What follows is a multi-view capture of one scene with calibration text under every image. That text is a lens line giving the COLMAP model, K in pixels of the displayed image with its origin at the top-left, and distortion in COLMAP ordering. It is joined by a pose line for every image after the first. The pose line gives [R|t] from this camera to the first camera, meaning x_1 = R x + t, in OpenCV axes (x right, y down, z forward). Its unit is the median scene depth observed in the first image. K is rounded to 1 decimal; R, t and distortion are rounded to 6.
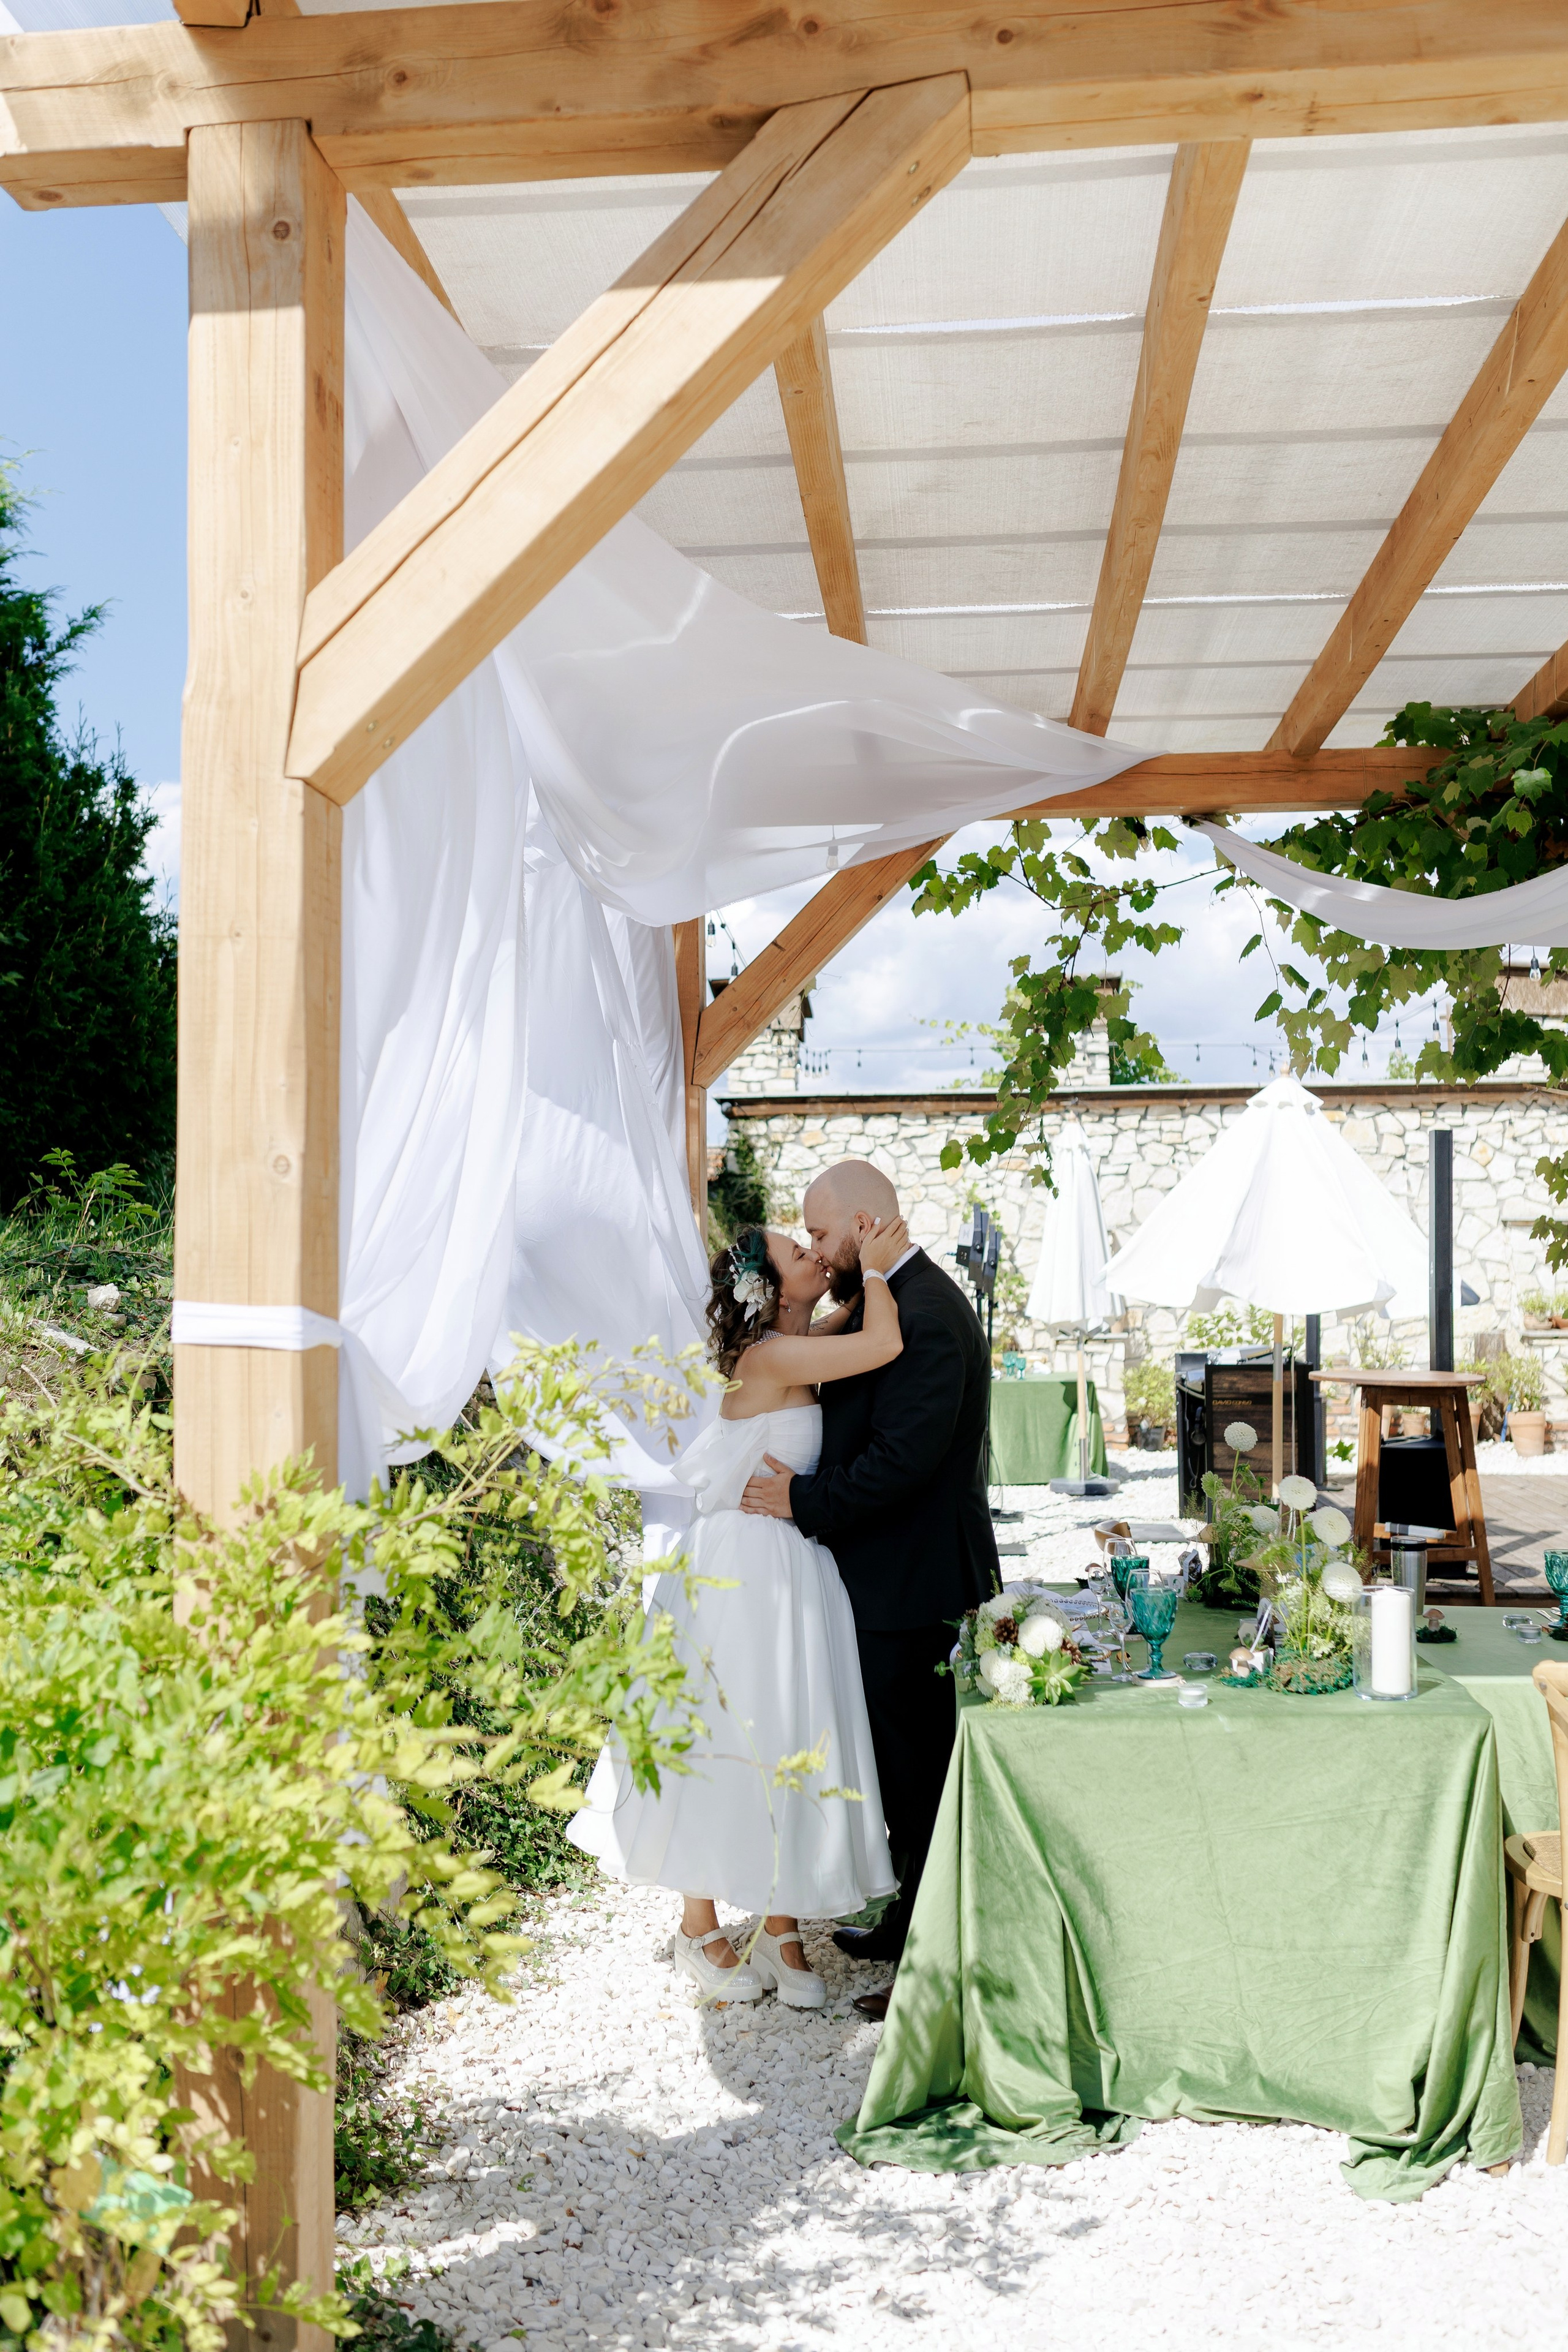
lens RADIAL K [[2181.3, 0, 740.4], [0, 2181.3, 1168.4], [0, 0, 1]] dist [0.005714, -0.000395]
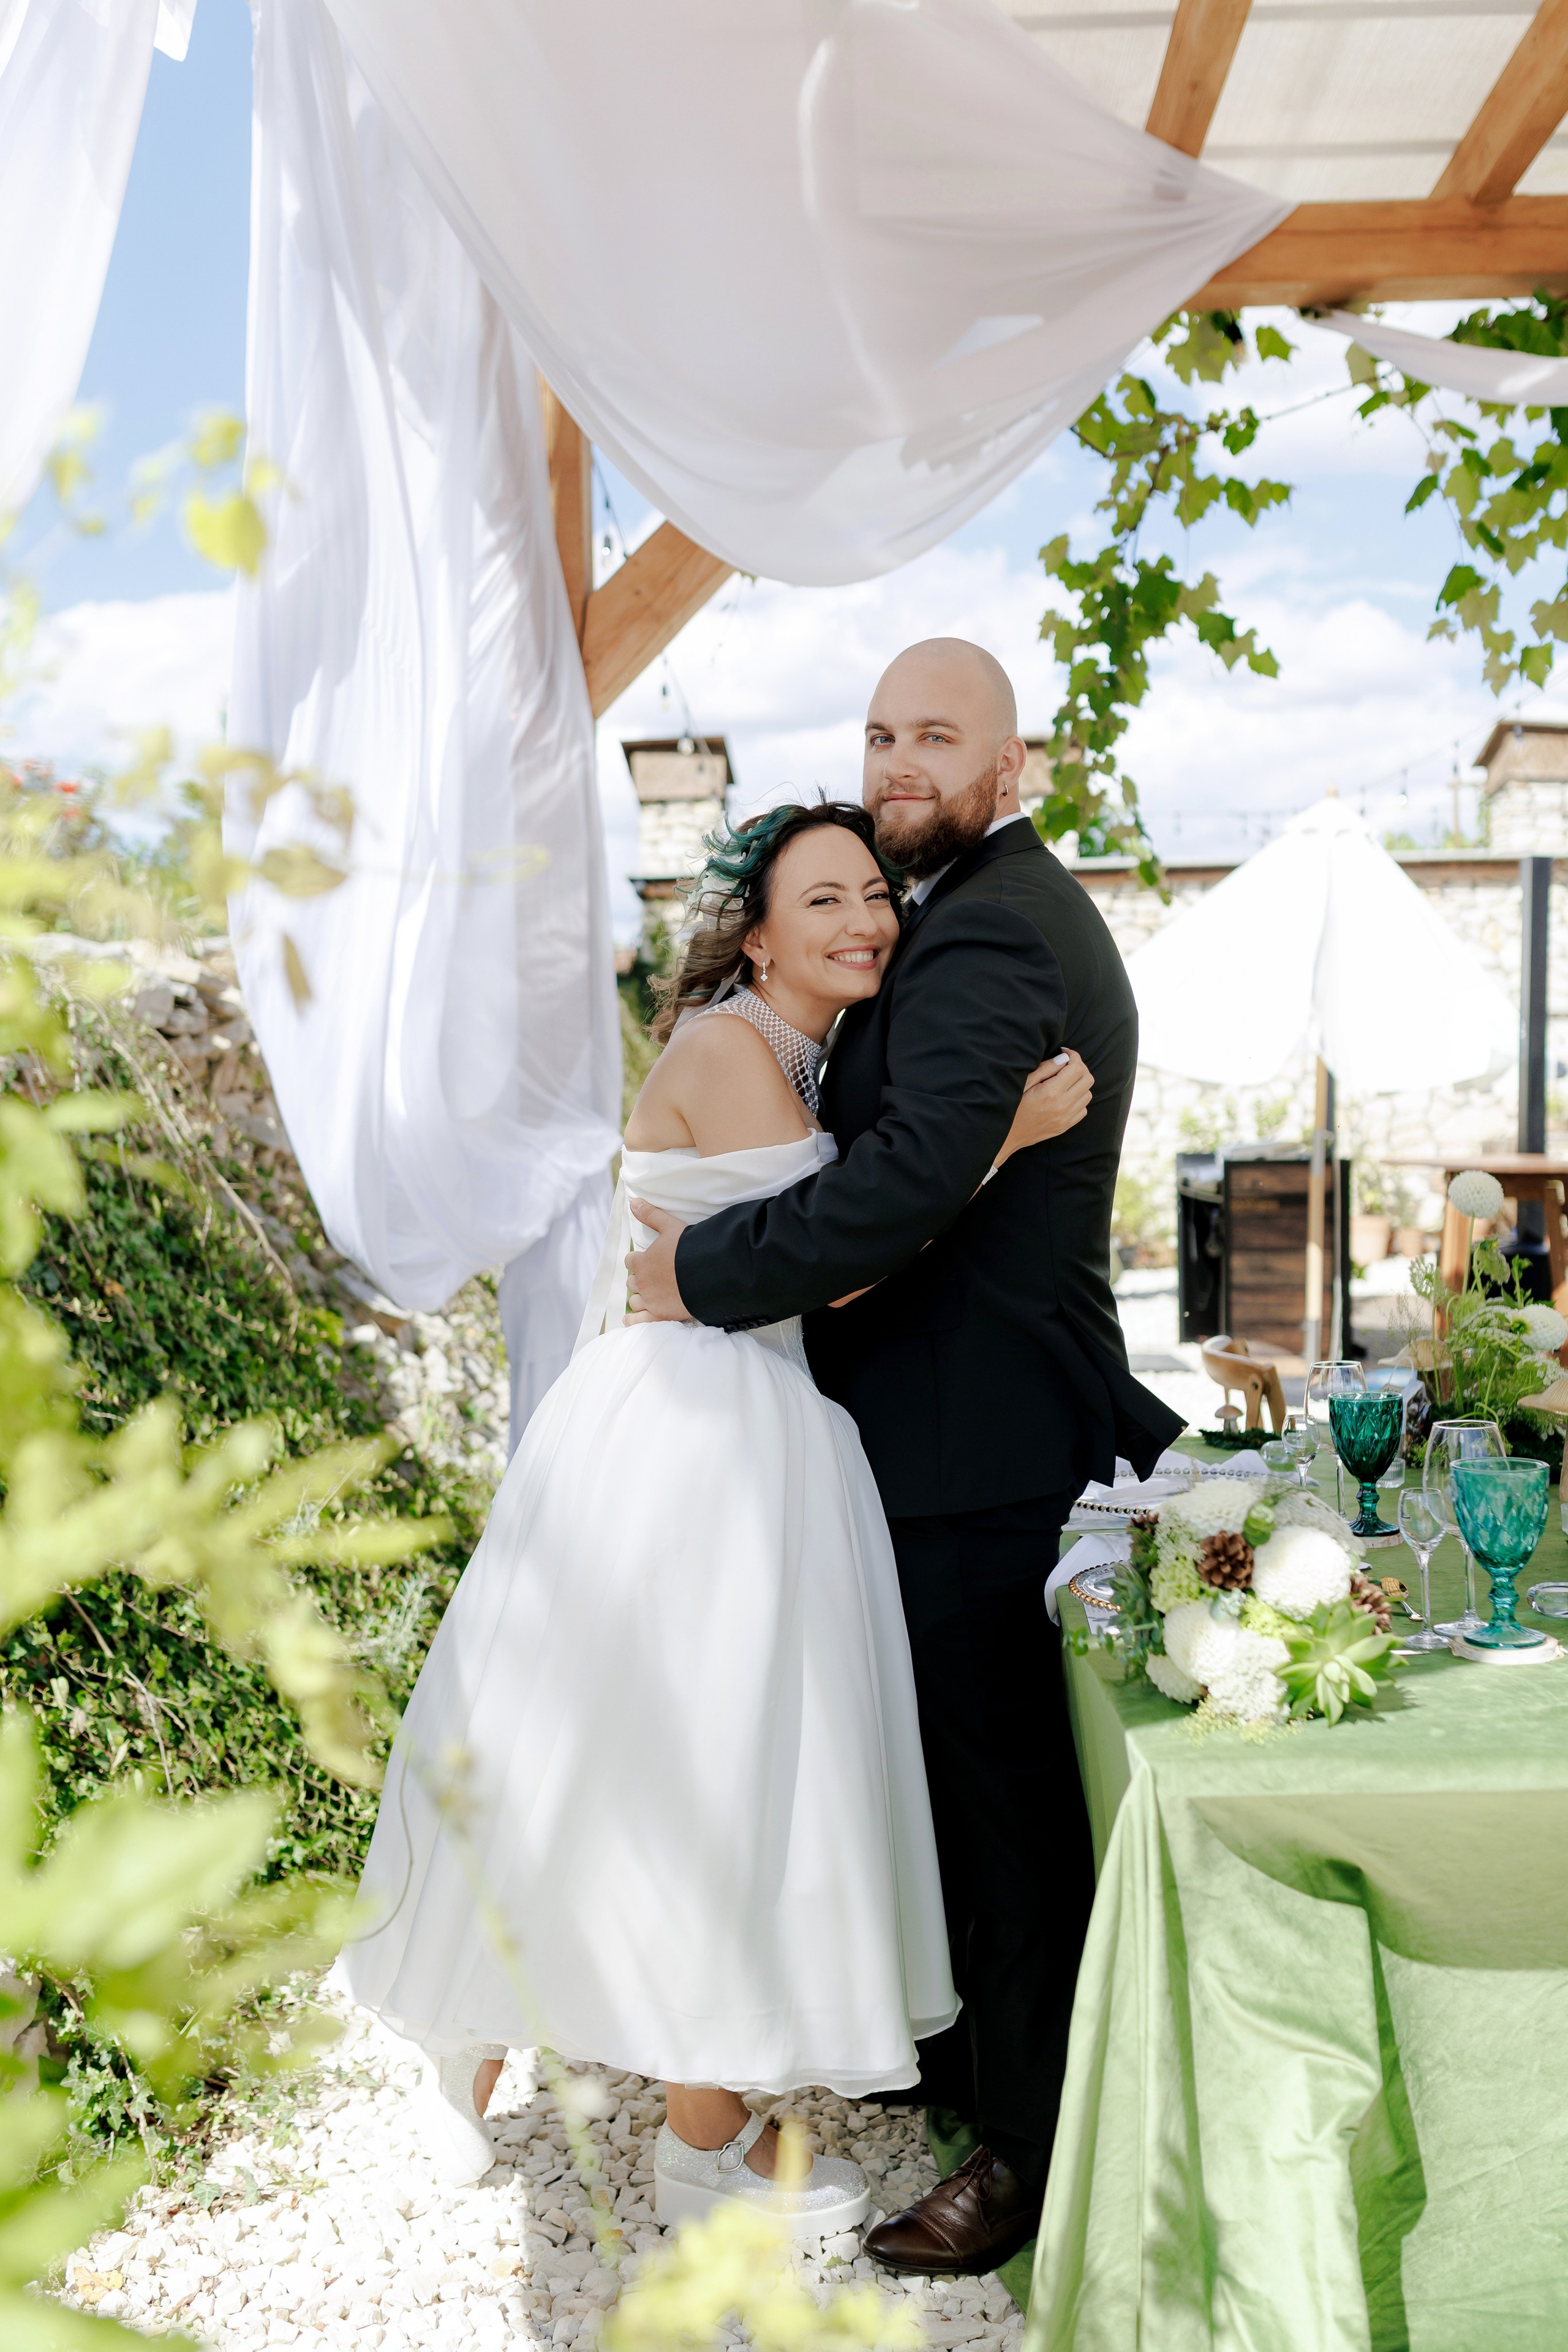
lens RADIAL K [[2370.2, 0, 790.0], [0, 2370.2, 1198.4], [0, 0, 1]] dist [0.002850, -0.004603]
pose [[0.998454, -0.007479, 0.055083, 0.002270], [0.002307, 0.995628, 0.093380, 0.042803], [-0.055540, -0.093109, 0.994106, 0.246853]]
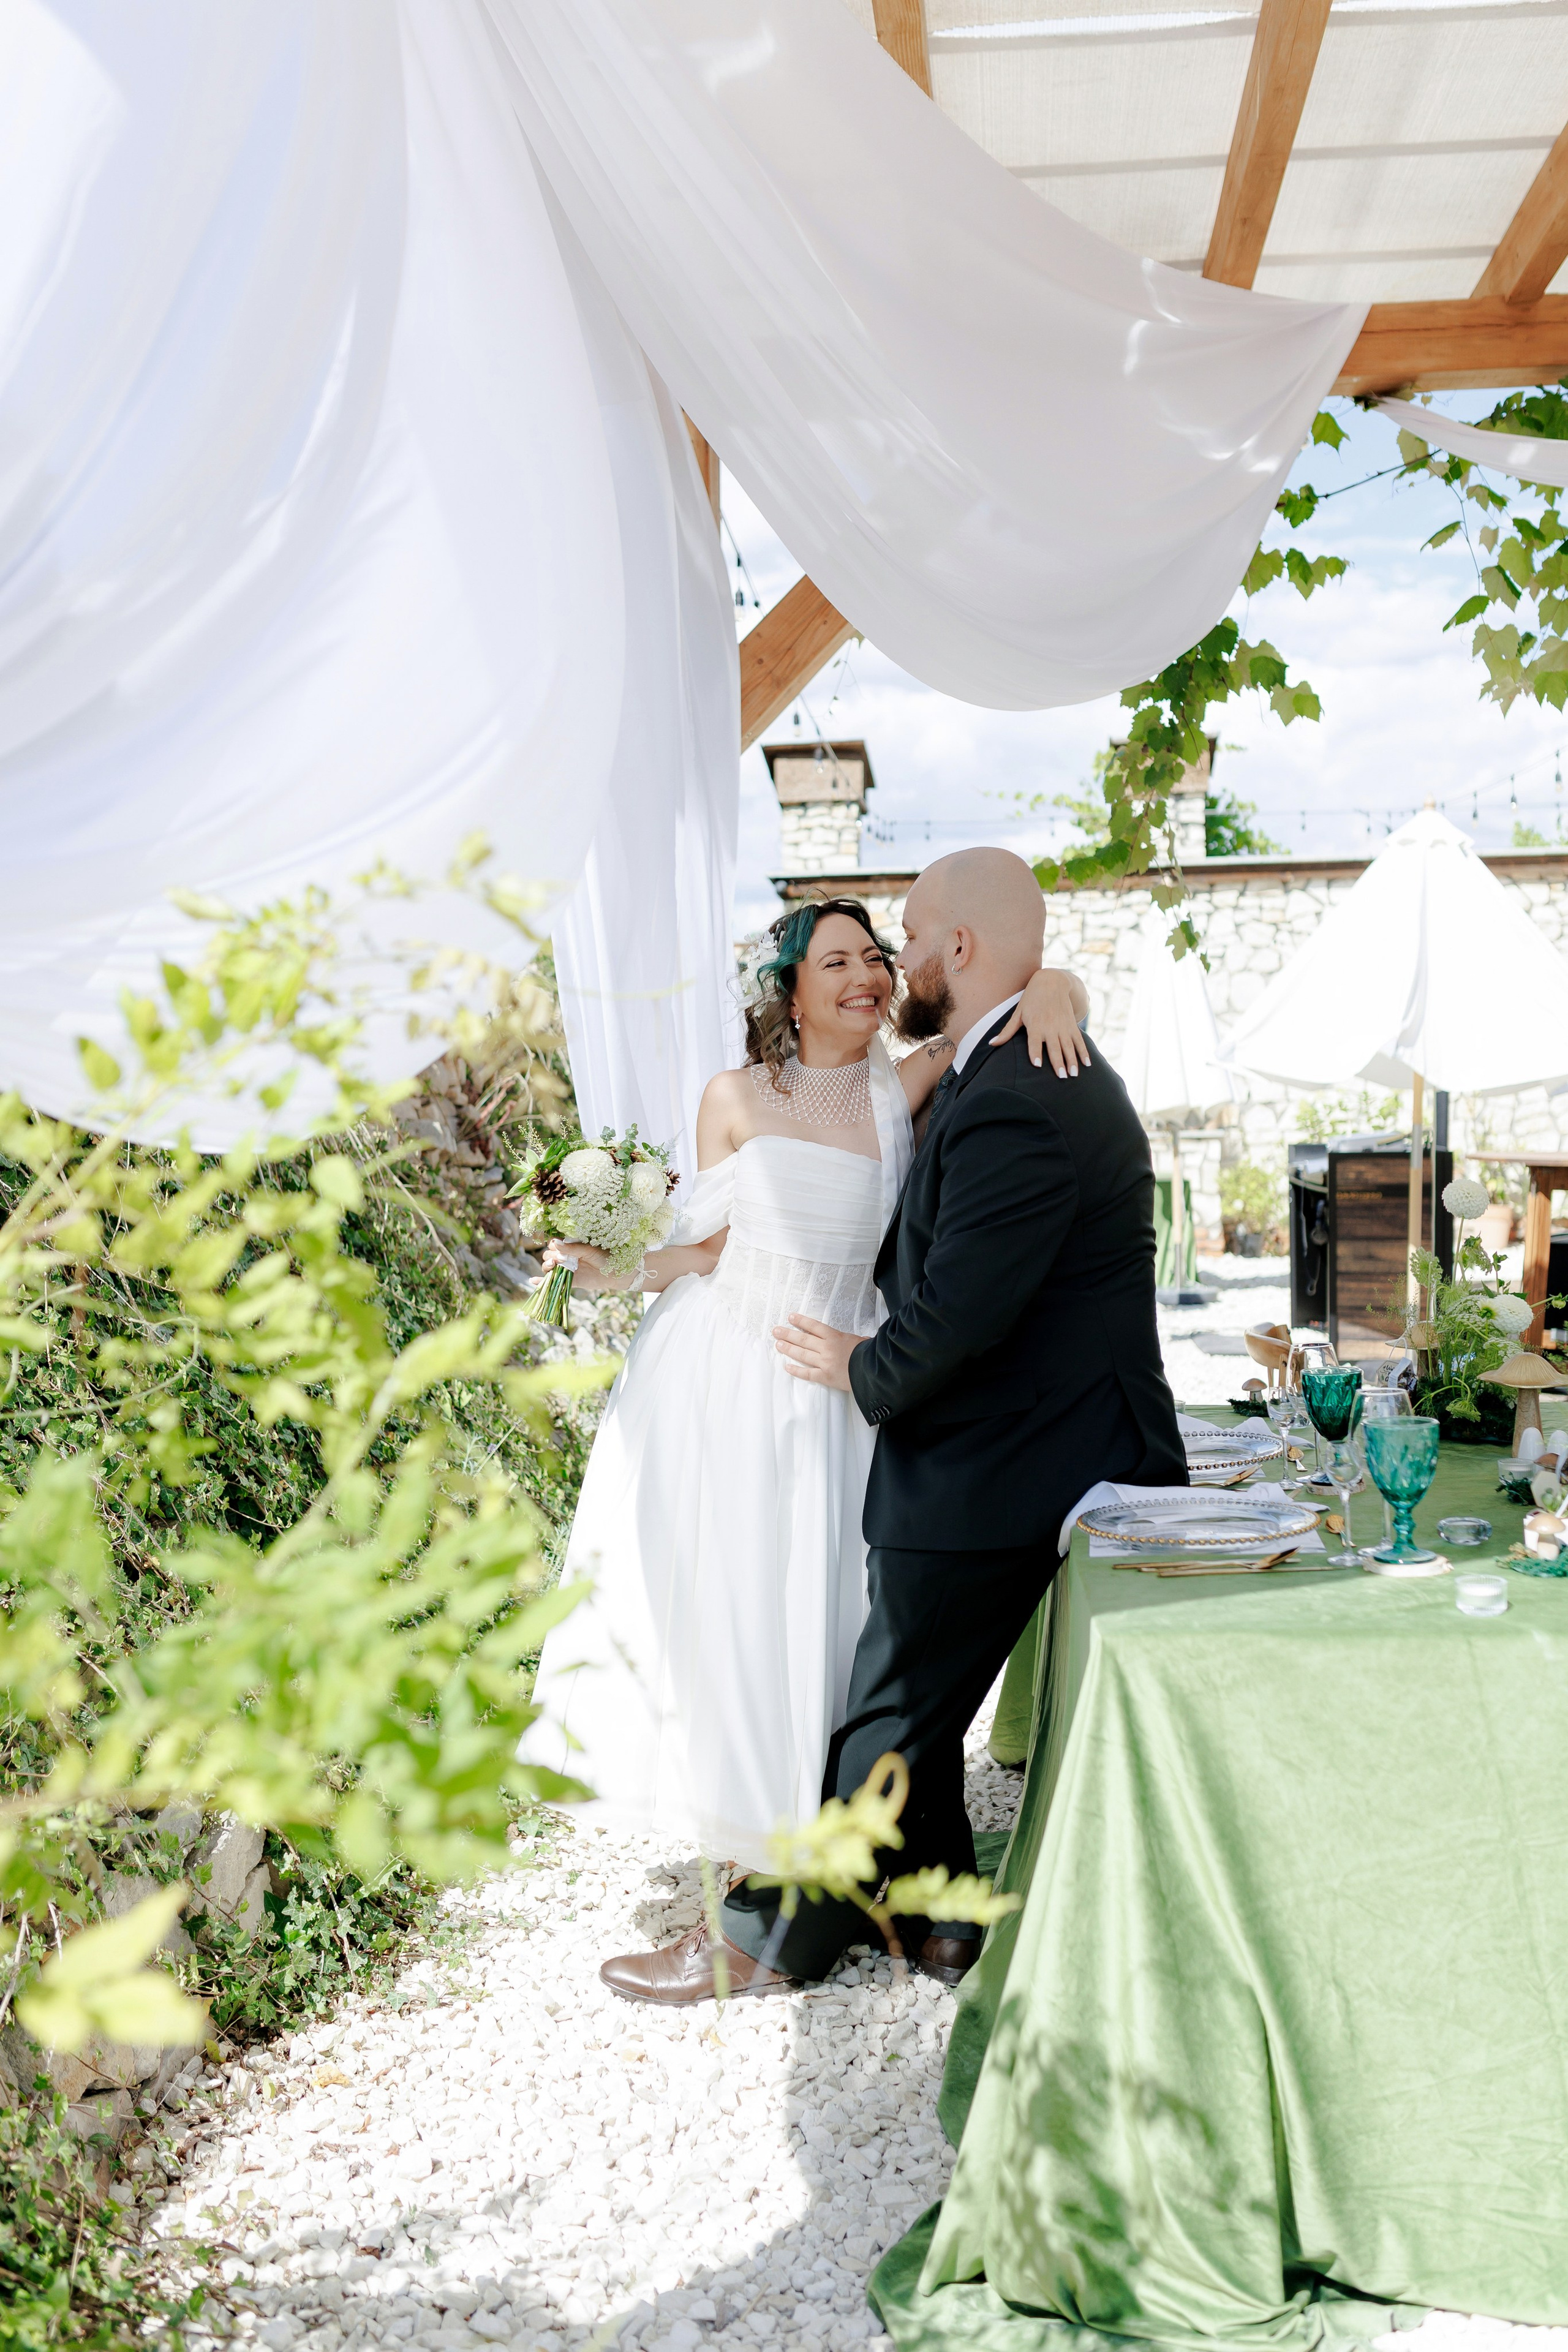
lens RADIAL K [[2311.3, 0, 784.0], [0, 2311.3, 1176.0], [0, 0, 1]] dist [0.000739, -0.004727]
pose [[0.999939, -0.007274, -0.008325, 0.010455], [0.007990, 0.995954, 0.089511, 0.032174], [0.007640, -0.089572, 0.995951, 0.176850]]
